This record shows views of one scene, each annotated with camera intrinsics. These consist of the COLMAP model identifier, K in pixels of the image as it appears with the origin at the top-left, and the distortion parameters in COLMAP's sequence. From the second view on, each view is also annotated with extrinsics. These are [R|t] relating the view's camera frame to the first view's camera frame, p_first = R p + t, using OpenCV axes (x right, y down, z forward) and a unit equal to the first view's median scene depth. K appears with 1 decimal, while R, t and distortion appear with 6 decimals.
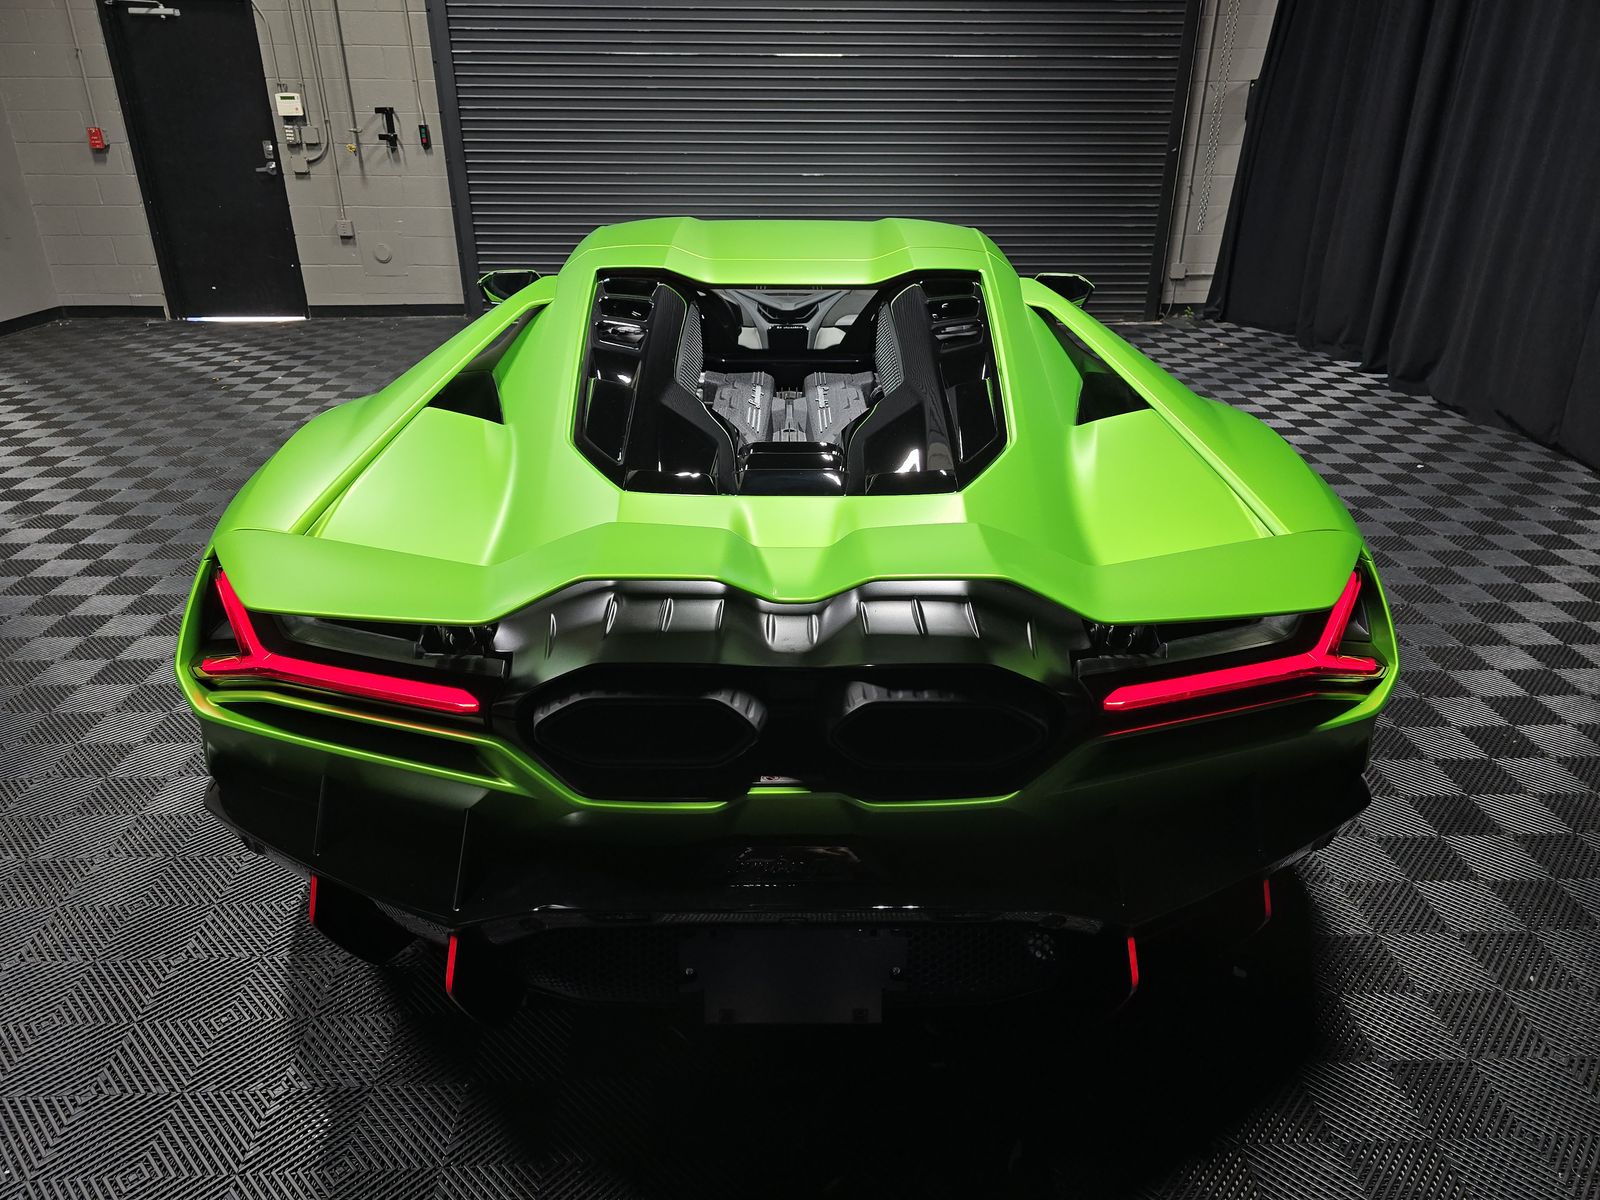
lens RADIAL K [[1044.9, 0, 796.1], [0, 1044.9, 599.8], [0, 0, 1]] dist [0.035018, -0.026283]
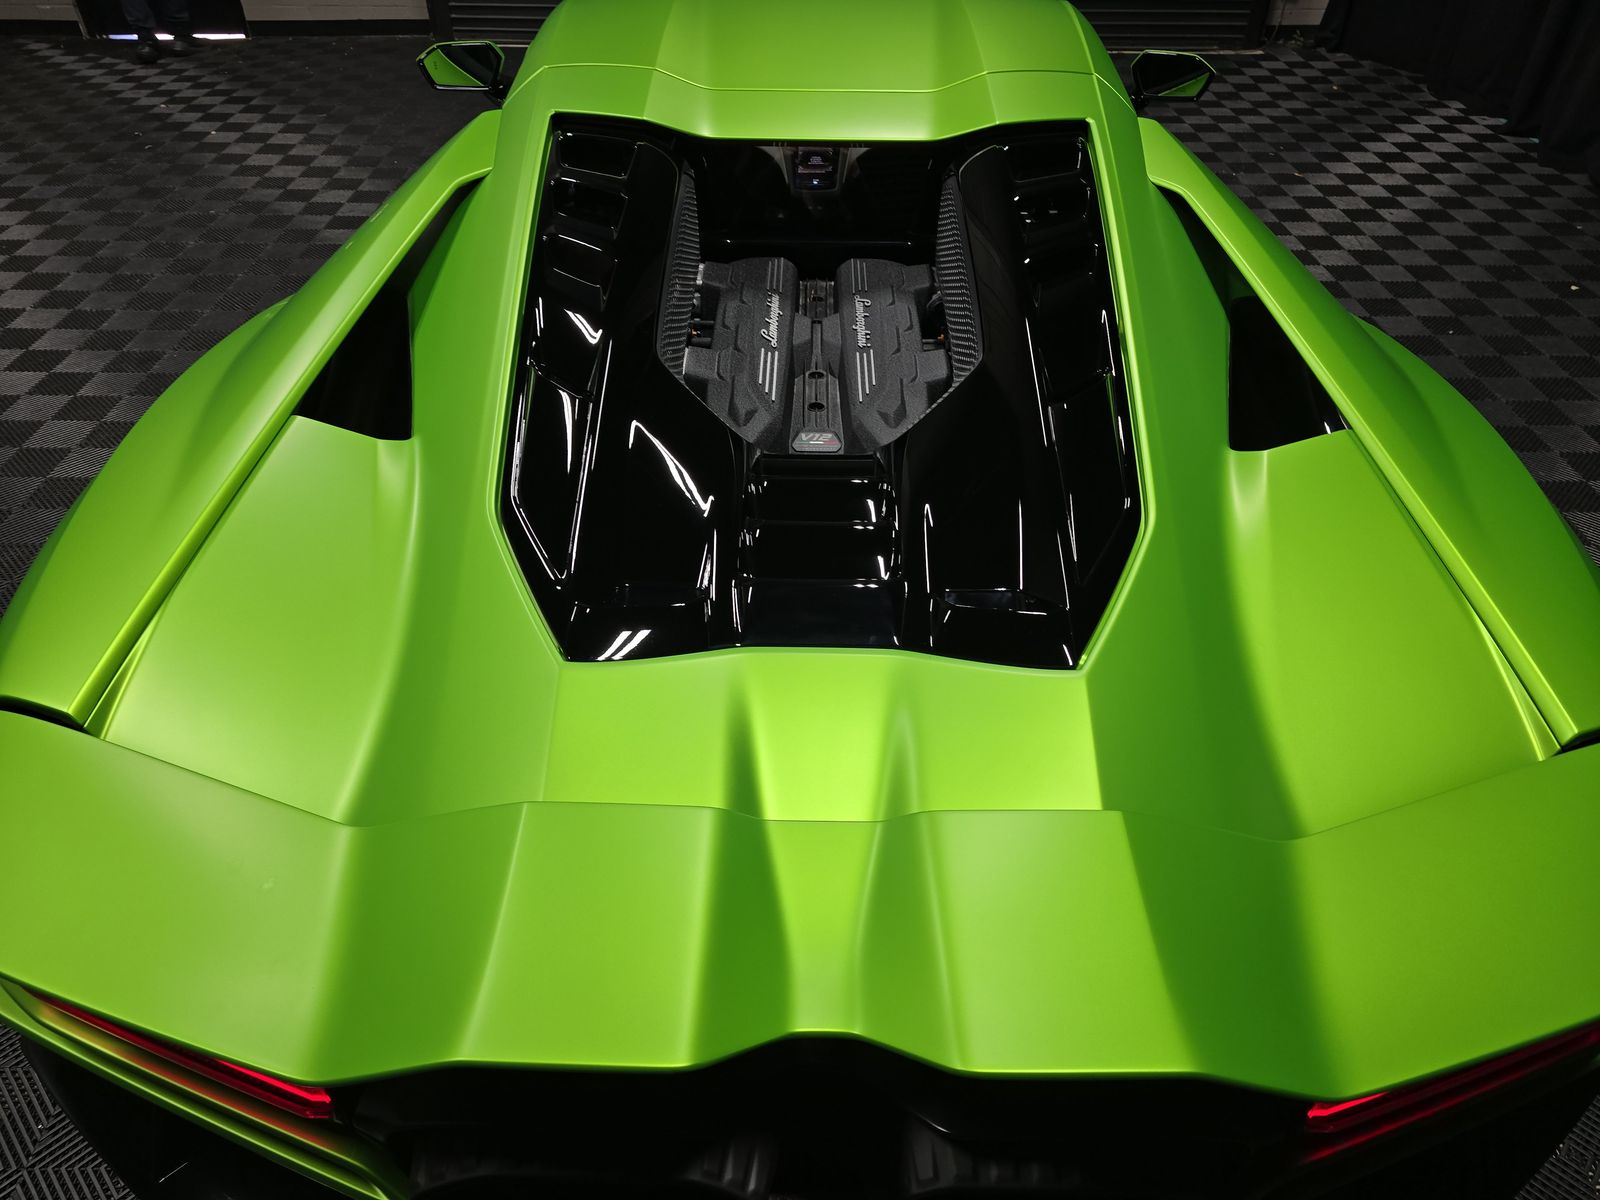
lens RADIAL K [[1044.9, 0, 799.7], [0, 1044.9, 591.8], [0, 0, 1]] dist [0.035018, -0.026283]
pose [[0.999789, 0.015123, -0.013921, -0.004748], [-0.011025, 0.966143, 0.257772, -0.166805], [0.017348, -0.257564, 0.966105, 0.200369]]
